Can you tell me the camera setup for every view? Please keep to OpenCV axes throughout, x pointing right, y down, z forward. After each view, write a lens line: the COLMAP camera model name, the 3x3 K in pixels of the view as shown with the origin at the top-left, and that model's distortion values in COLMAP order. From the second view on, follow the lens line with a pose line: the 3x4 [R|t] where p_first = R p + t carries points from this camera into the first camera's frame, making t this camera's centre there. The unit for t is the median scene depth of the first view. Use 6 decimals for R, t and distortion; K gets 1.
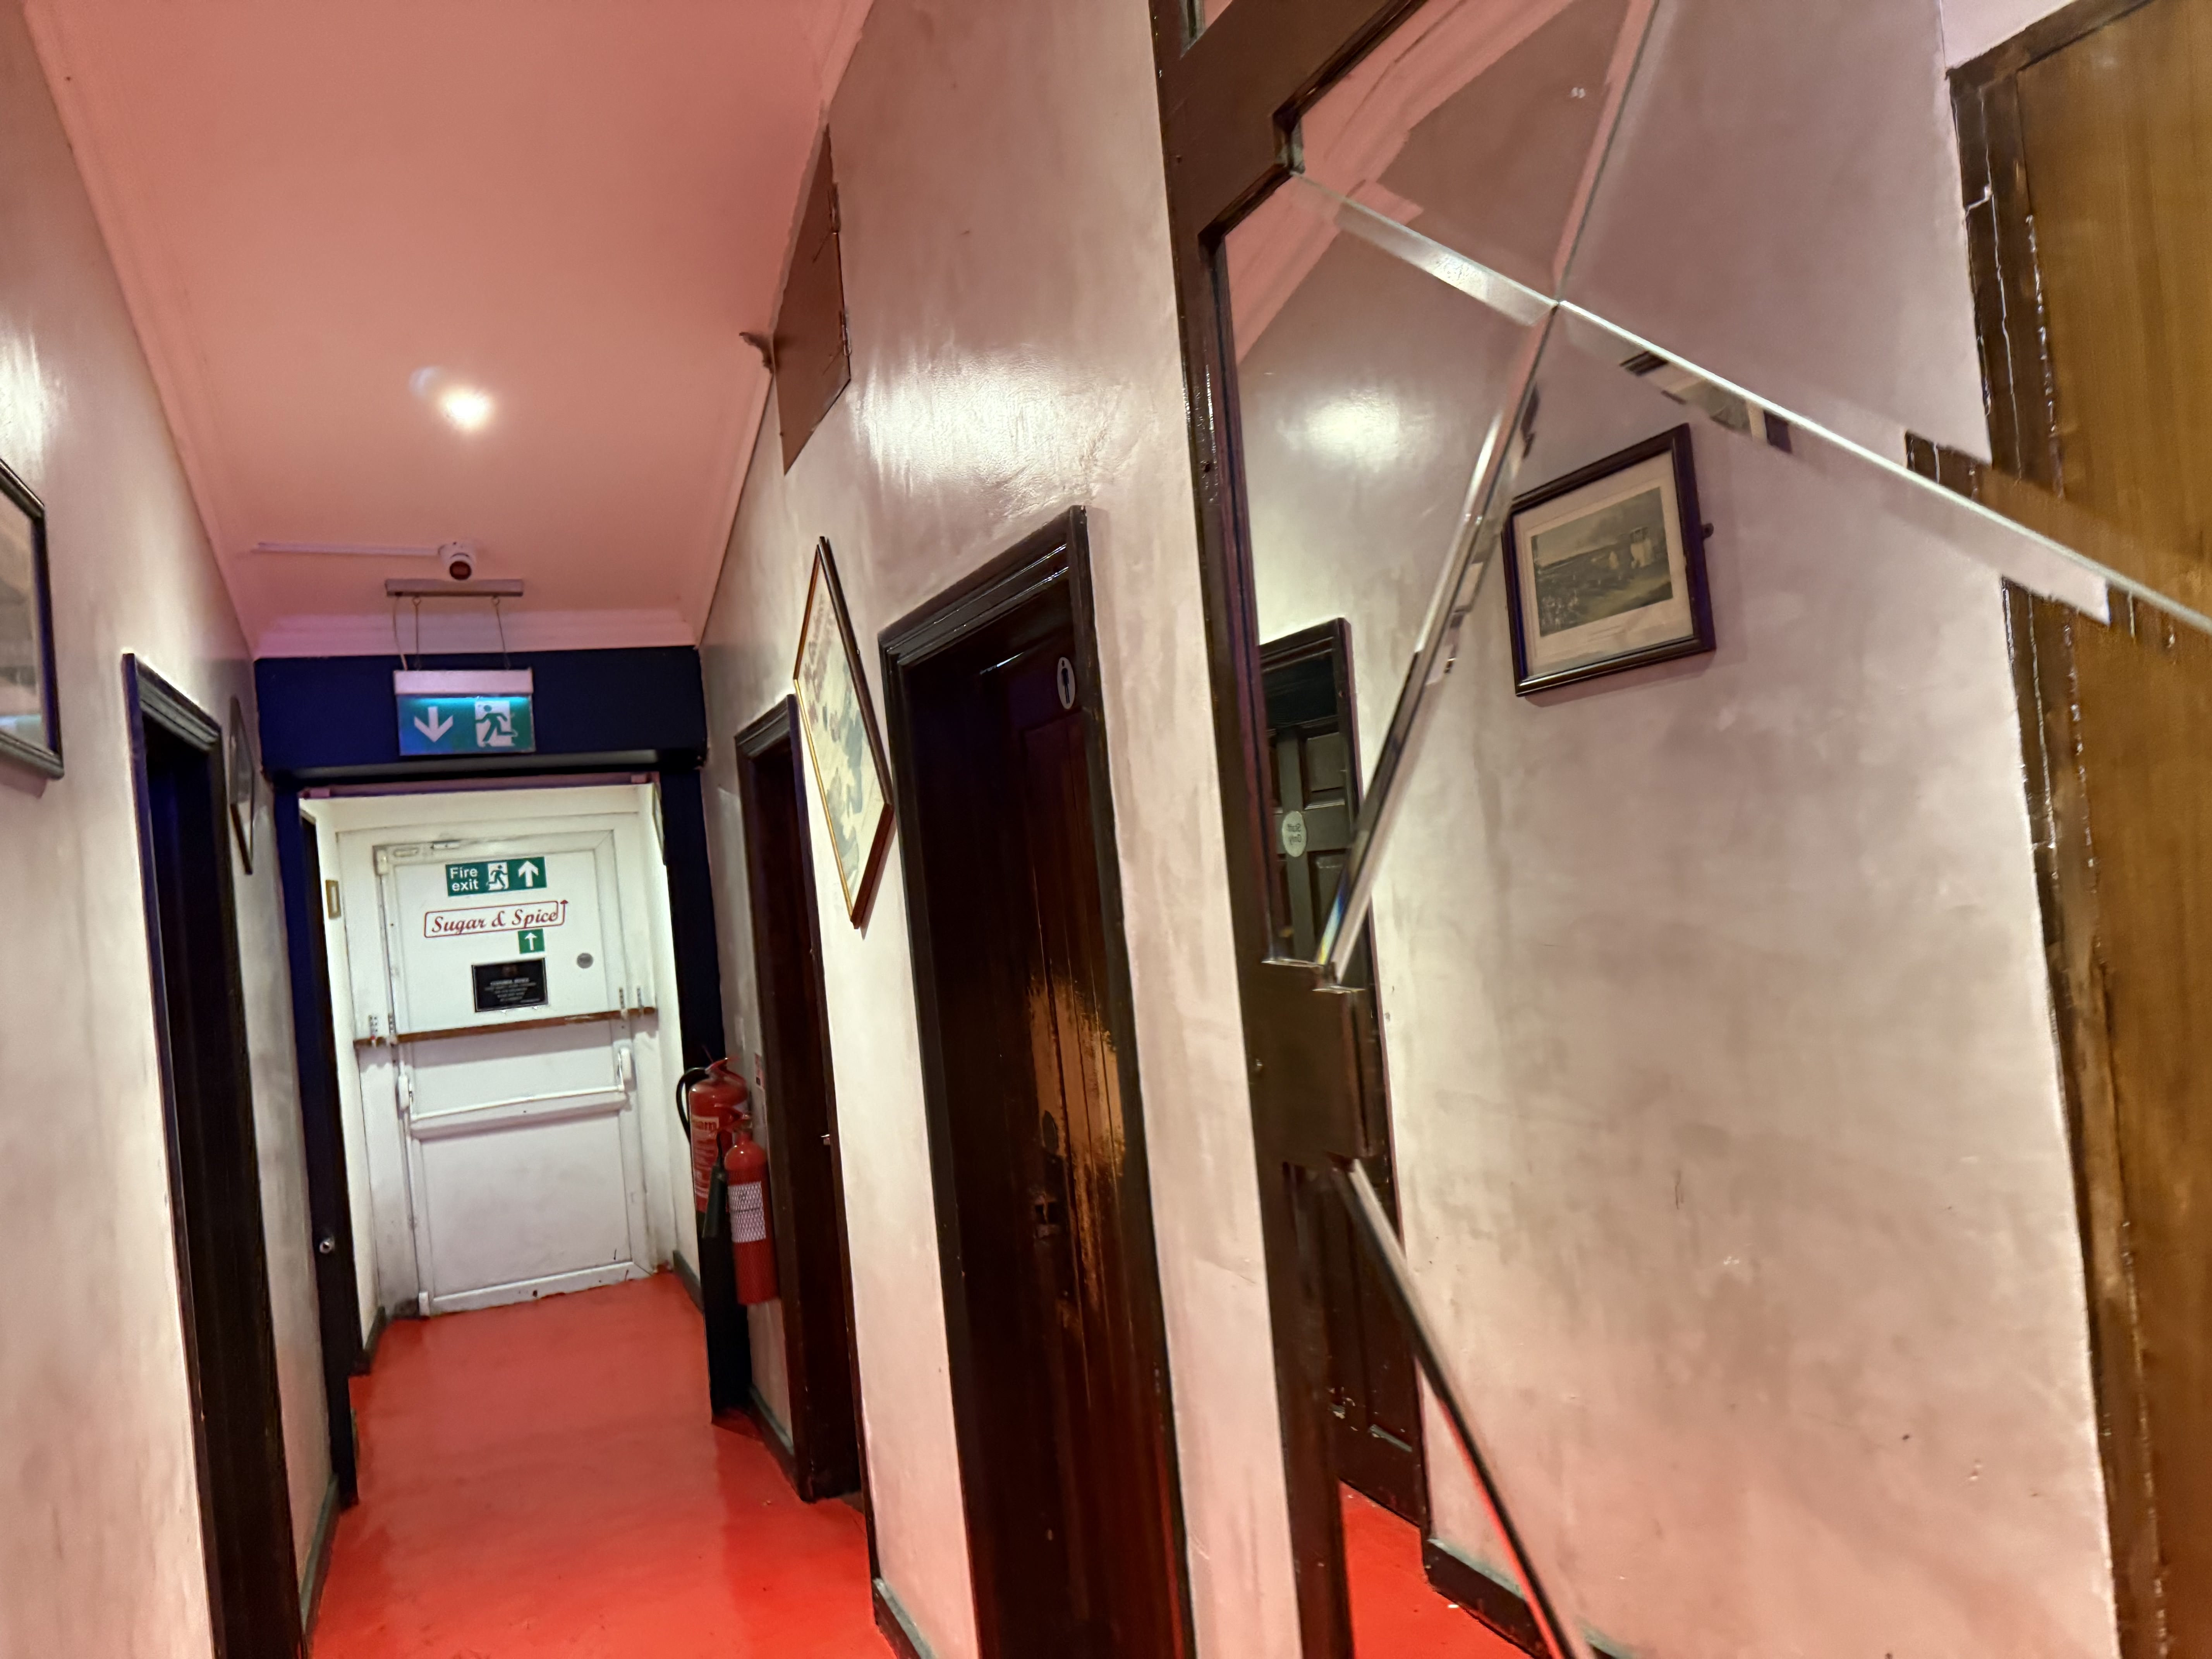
lens RADIAL K [[1545.0, 0, 1112.5], [0, 1545.0, 834.3], [0, 0, 1]] dist [0.061816, -0.076414]
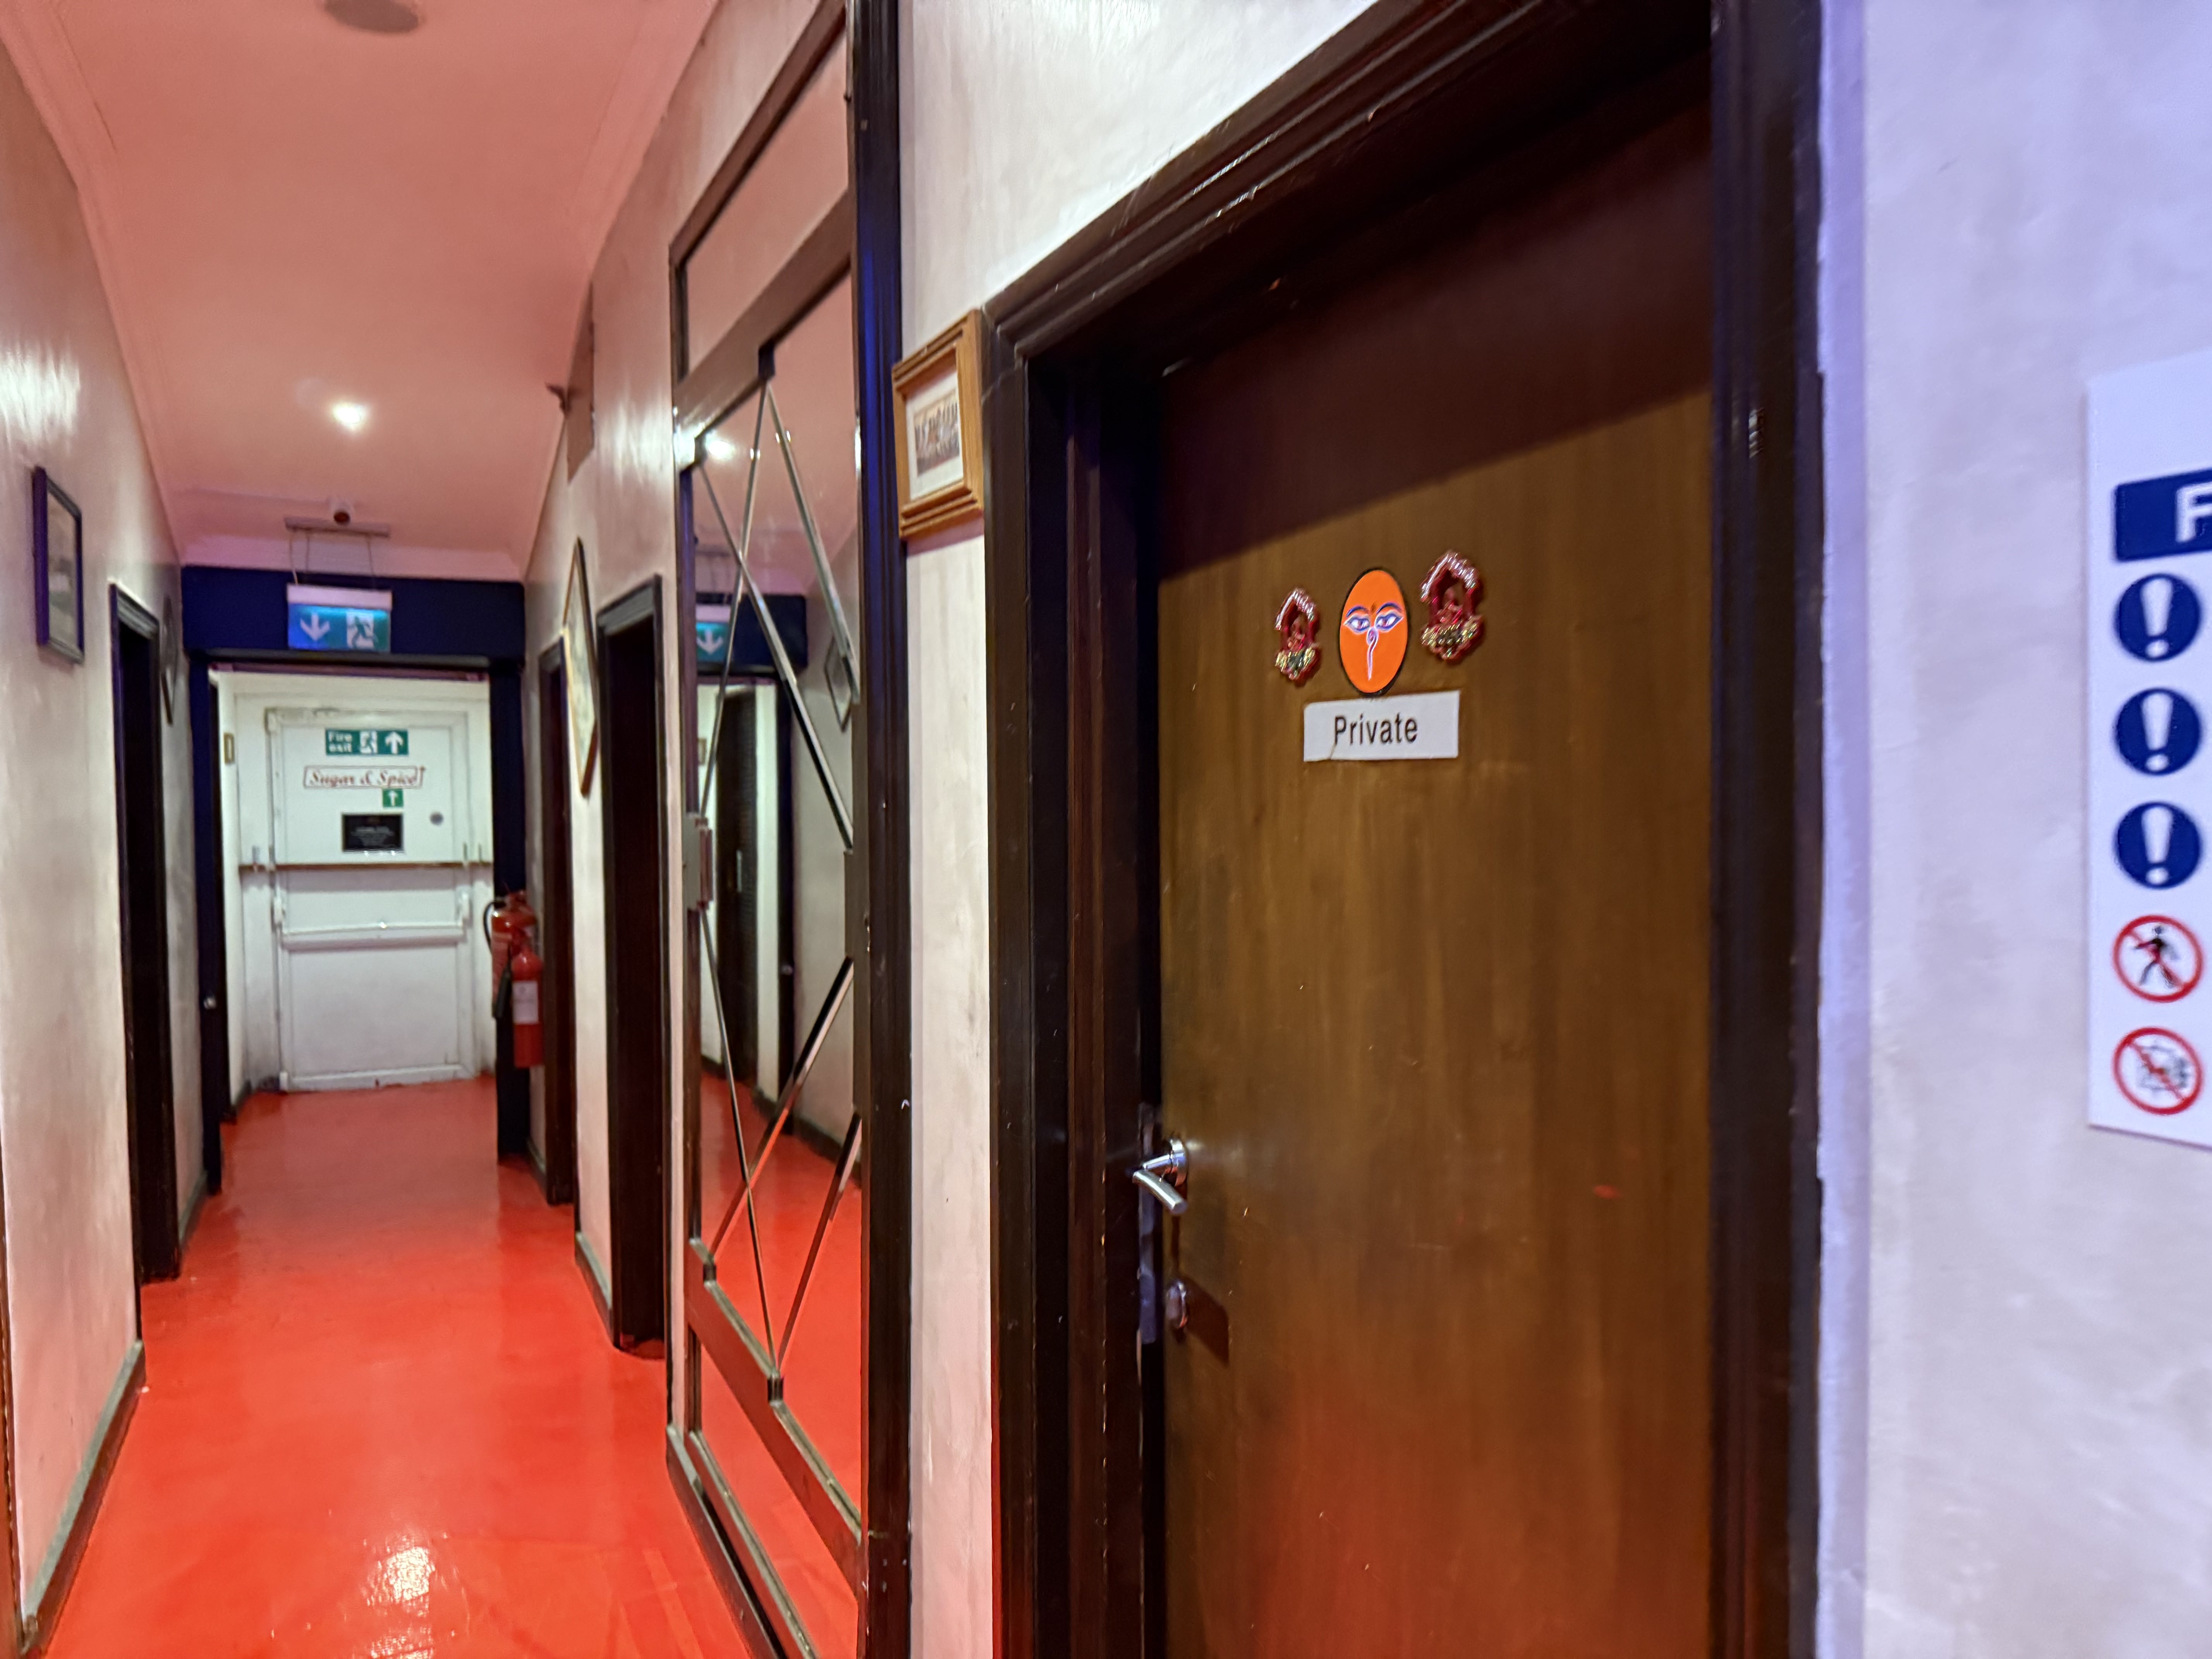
lens RADIAL K [[1545.0, 0, 1121.7], [0, 1545.0, 838.6], [0, 0, 1]] dist [0.061816, -0.076414]
pose [[0.994266, 0.088246, 0.060394, 0.173574], [-0.091102, 0.994766, 0.046282, -0.011969], [-0.055994, -0.051519, 0.997101, -0.356650]]
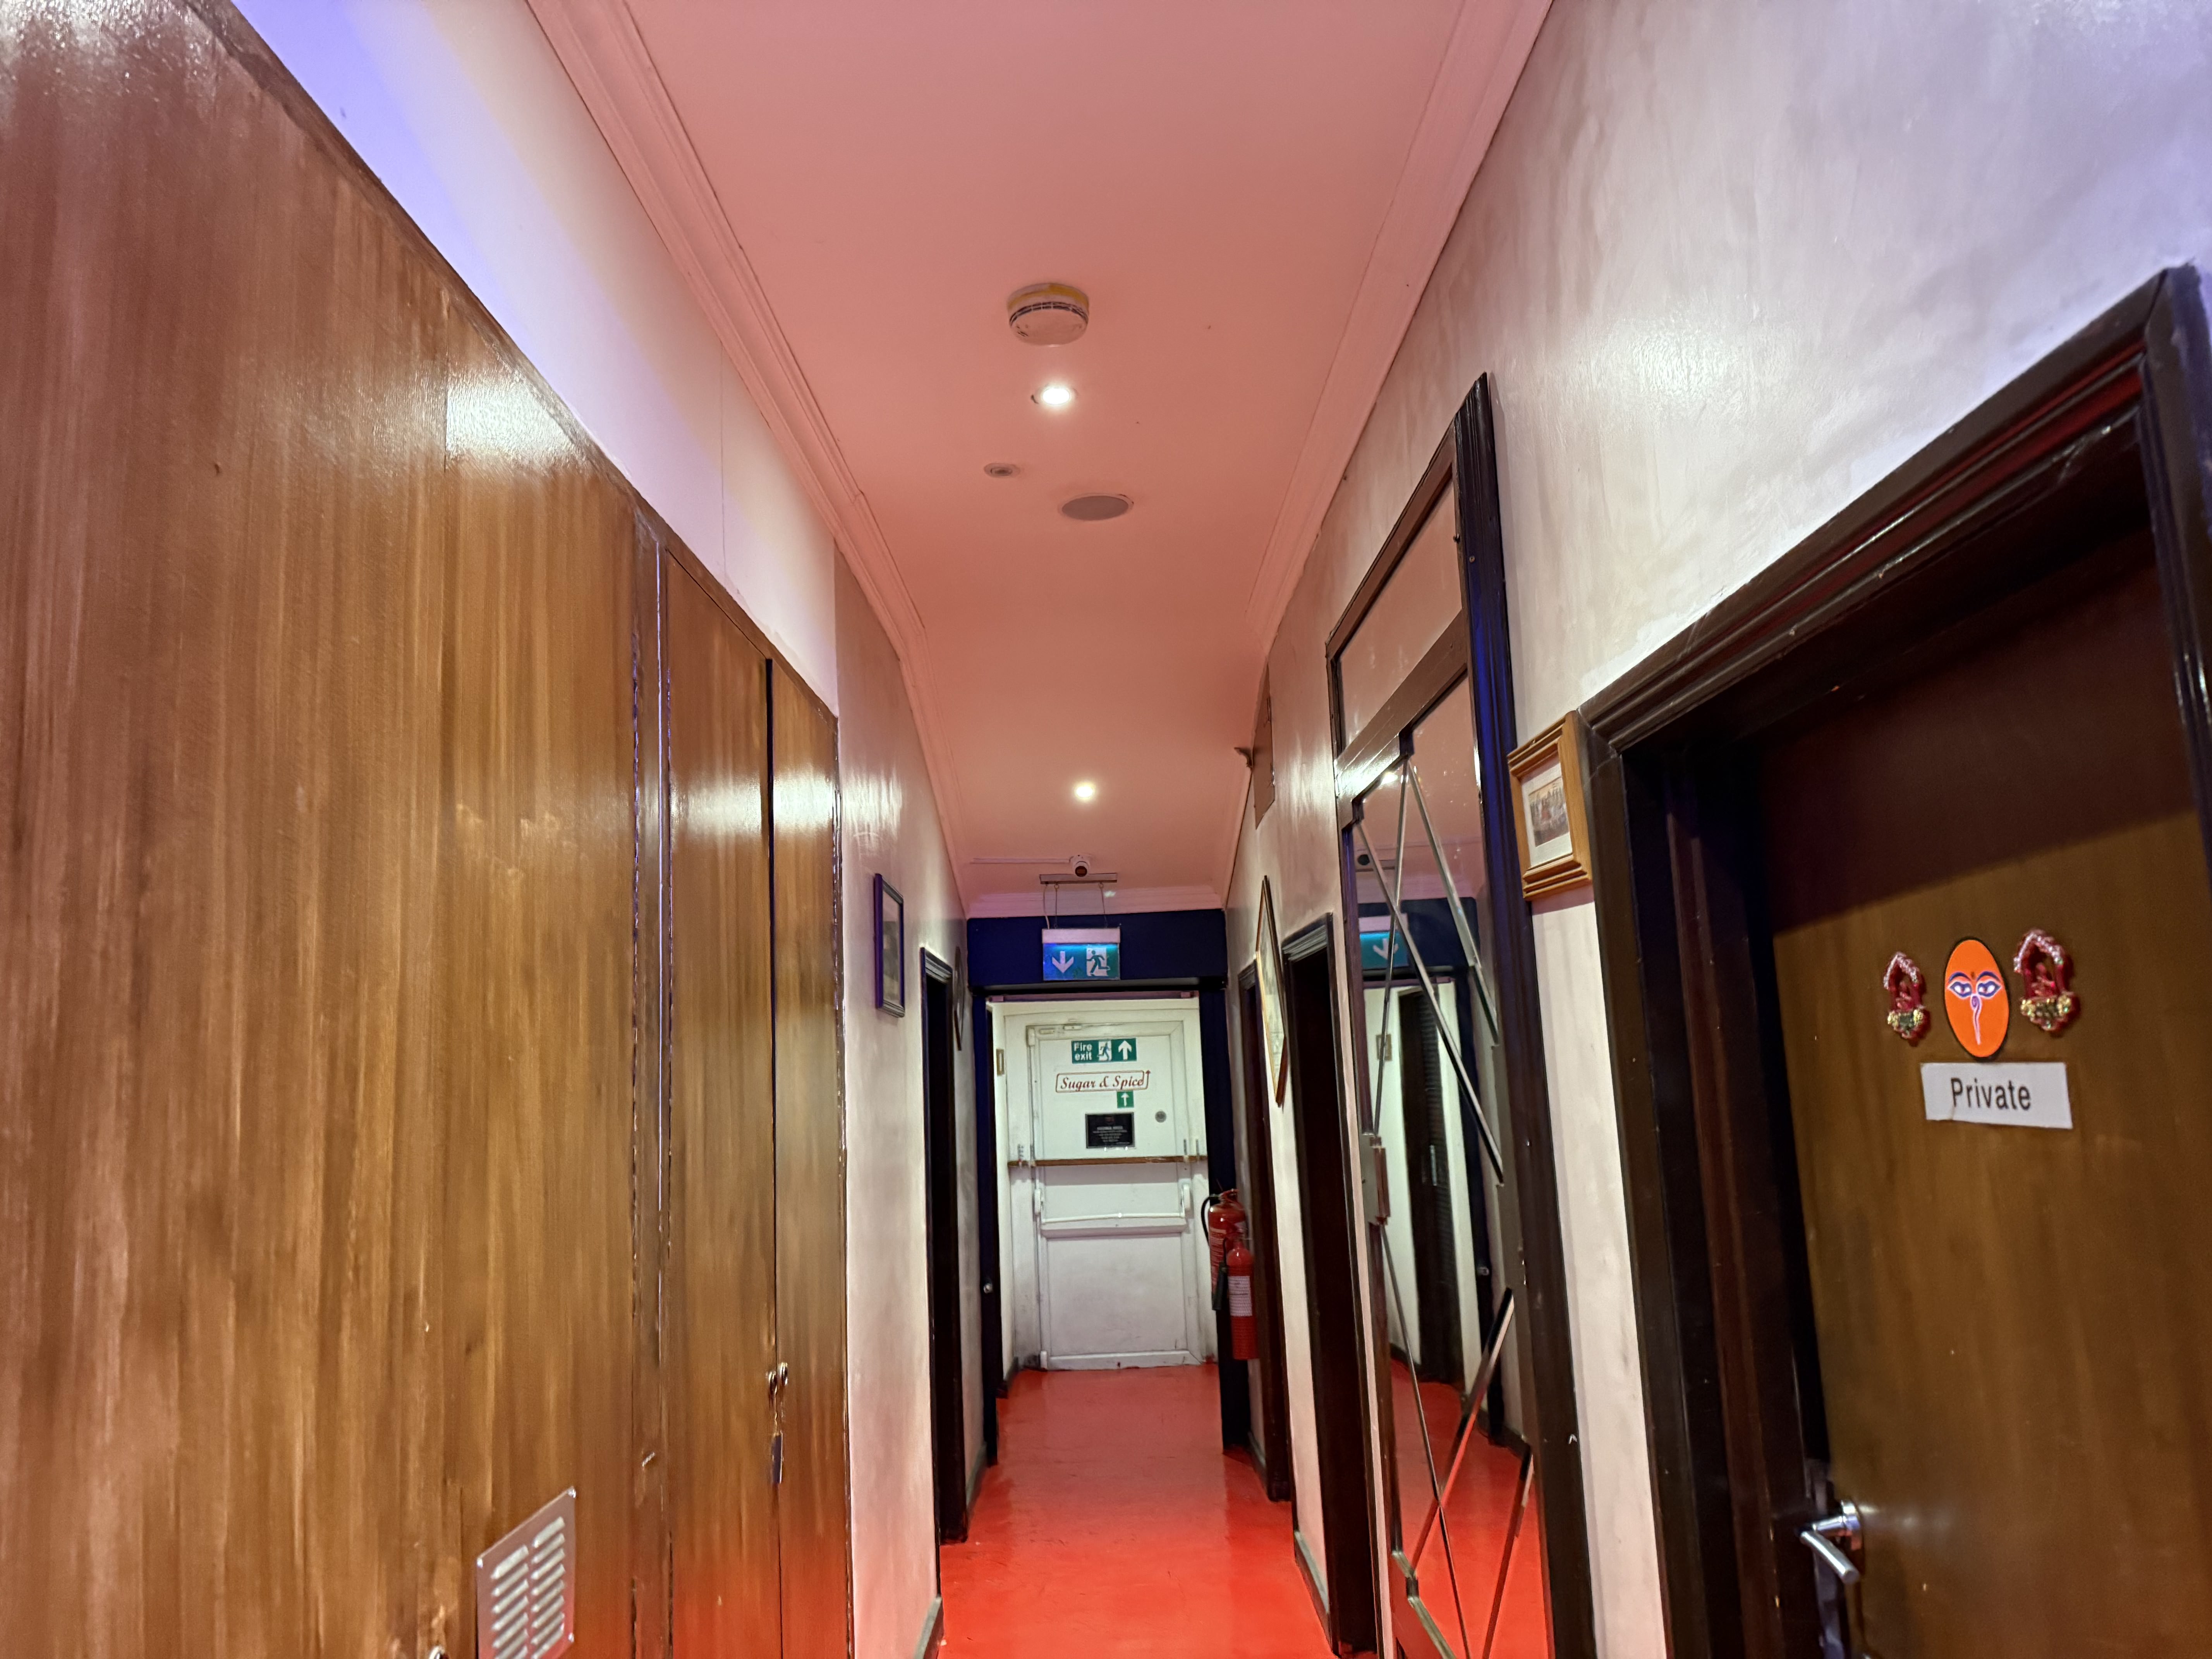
lens RADIAL K [[1545.0, 0, 1108.4], [0, 1545.0, 826.3], [0, 0, 1]] dist [0.061816, -0.076414]
pose [[0.923922, -0.003147, -0.382568, 0.195452], [-0.040712, 0.993479, -0.106495, -0.035530], [0.380408, 0.113968, 0.917769, -0.413150]]
